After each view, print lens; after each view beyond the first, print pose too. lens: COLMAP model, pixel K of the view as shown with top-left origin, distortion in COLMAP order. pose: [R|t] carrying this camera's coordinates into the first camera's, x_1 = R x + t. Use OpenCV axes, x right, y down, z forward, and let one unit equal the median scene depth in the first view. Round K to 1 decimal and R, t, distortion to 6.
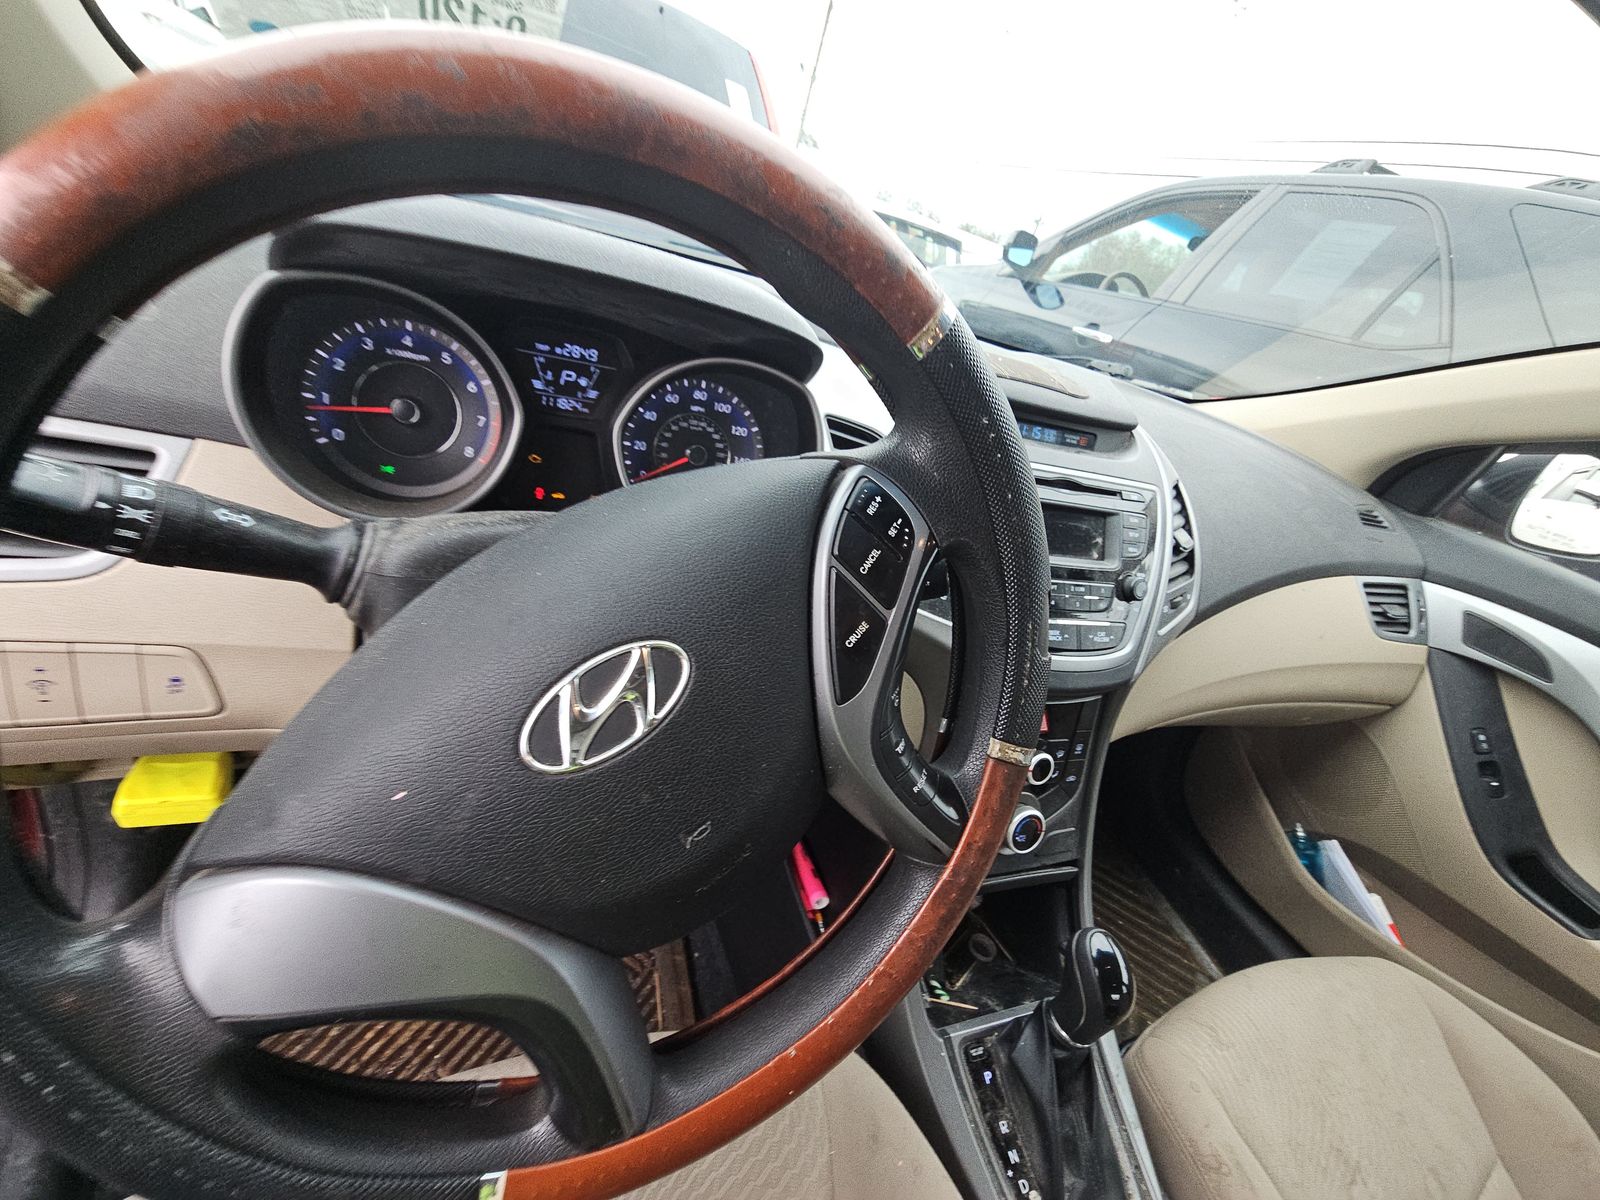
lens RADIAL K [[654.1, 0, 800.0], [0, 654.1, 600.0], [0, 0, 1]] dist [-0.002300, -0.000496]
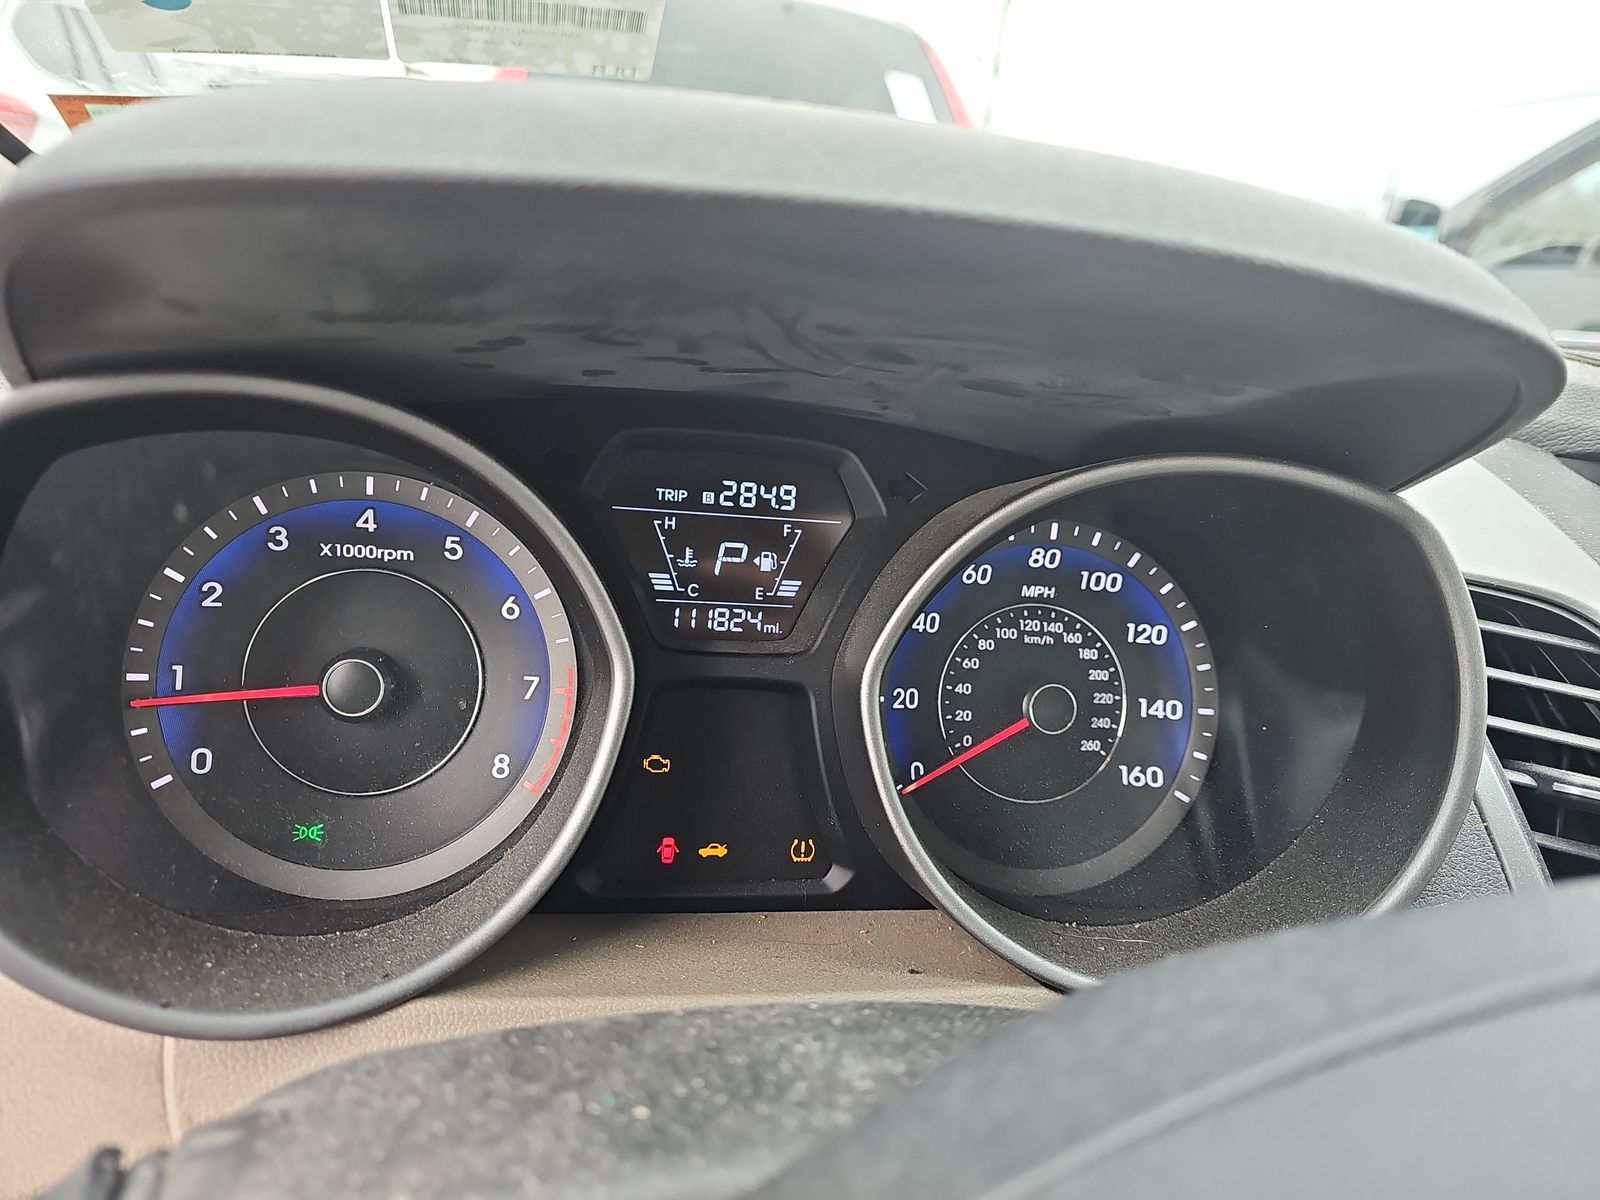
lens RADIAL K [[956.0, 0, 800.0], [0, 956.0, 600.0], [0, 0, 1]] dist [0.026812, -0.000281]
pose [[0.968049, -0.101748, -0.229191, -0.172457], [0.047668, 0.971982, -0.230169, -0.168473], [0.246189, 0.211890, 0.945777, 0.435638]]
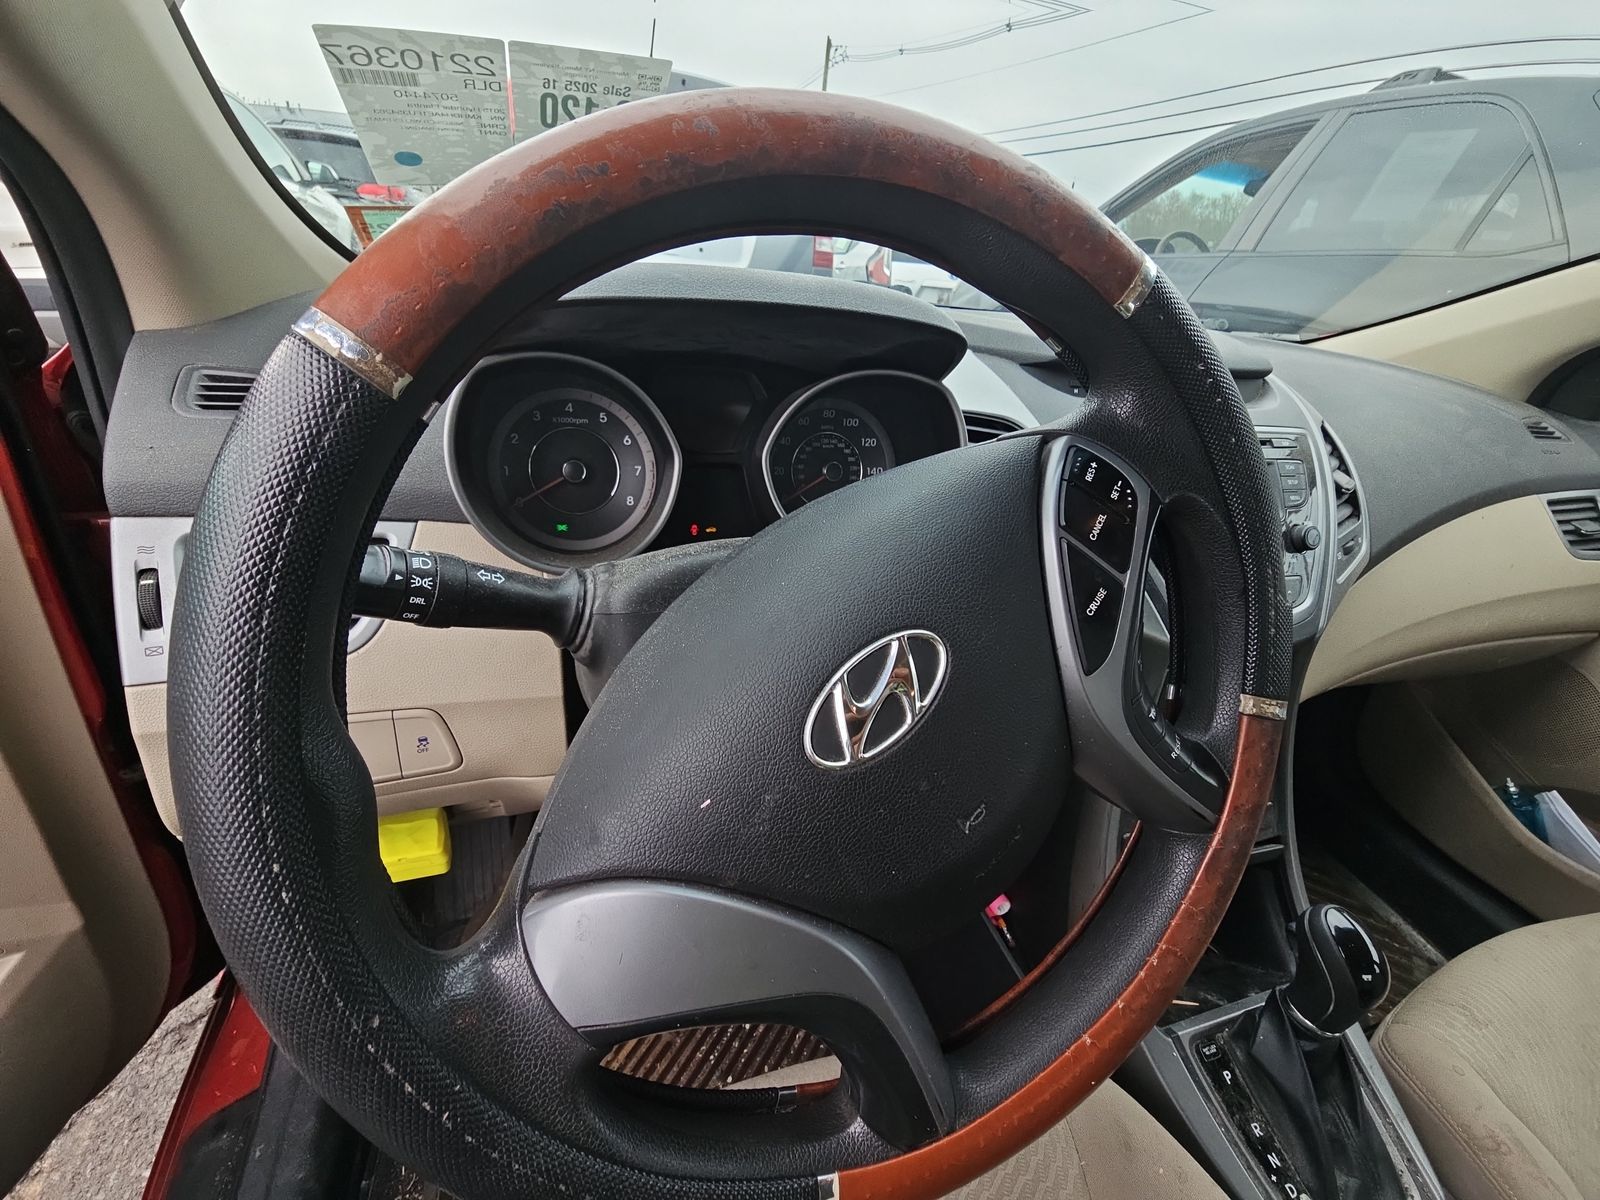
lens RADIAL K [[651.1, 0, 800.0], [0, 651.1, 600.0], [0, 0, 1]] dist [0.009178, -0.010368]
pose [[0.983820, -0.139287, -0.112683, -0.127490], [0.134970, 0.989822, -0.045109, 0.017875], [0.117820, 0.029171, 0.992606, -0.016008]]
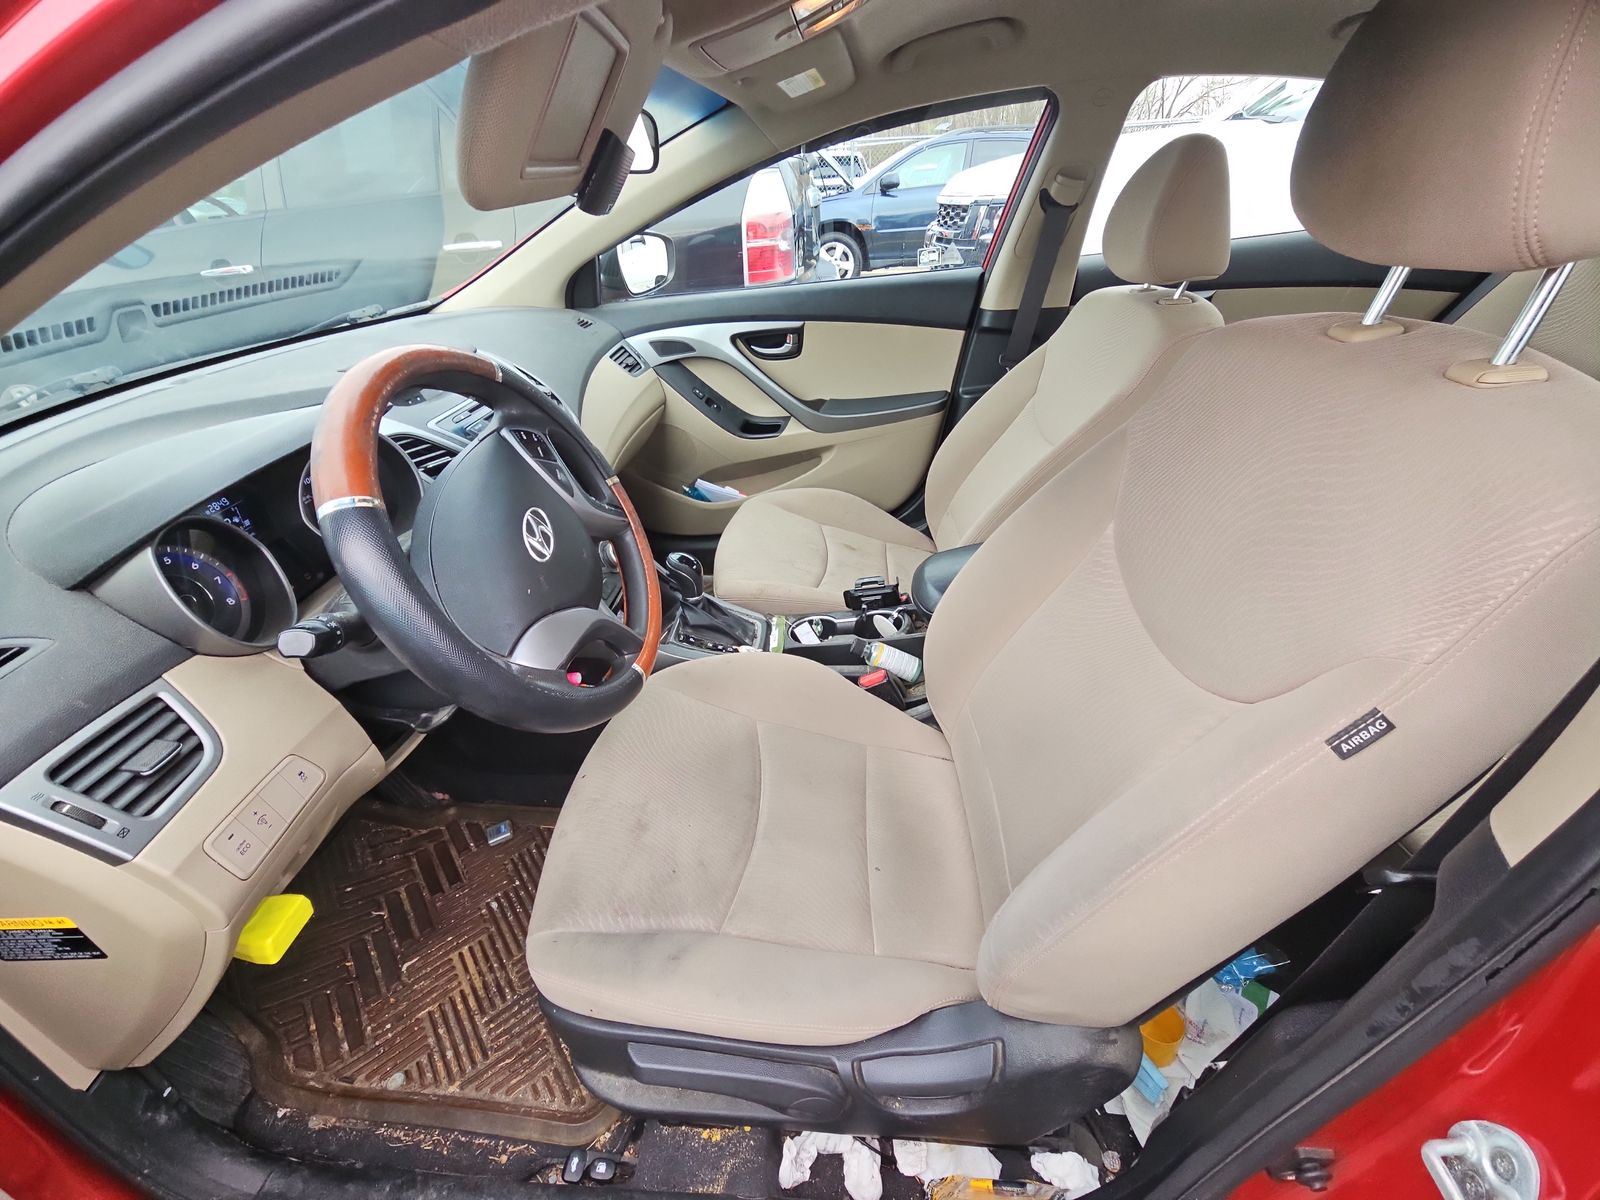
lens RADIAL K [[651.1, 0, 800.0], [0, 651.1, 600.0], [0, 0, 1]] dist [0.009178, -0.010368]
pose [[0.371594, -0.720827, 0.585086, -0.817086], [0.595221, 0.668621, 0.445710, -0.113133], [-0.712481, 0.182632, 0.677507, -0.805928]]
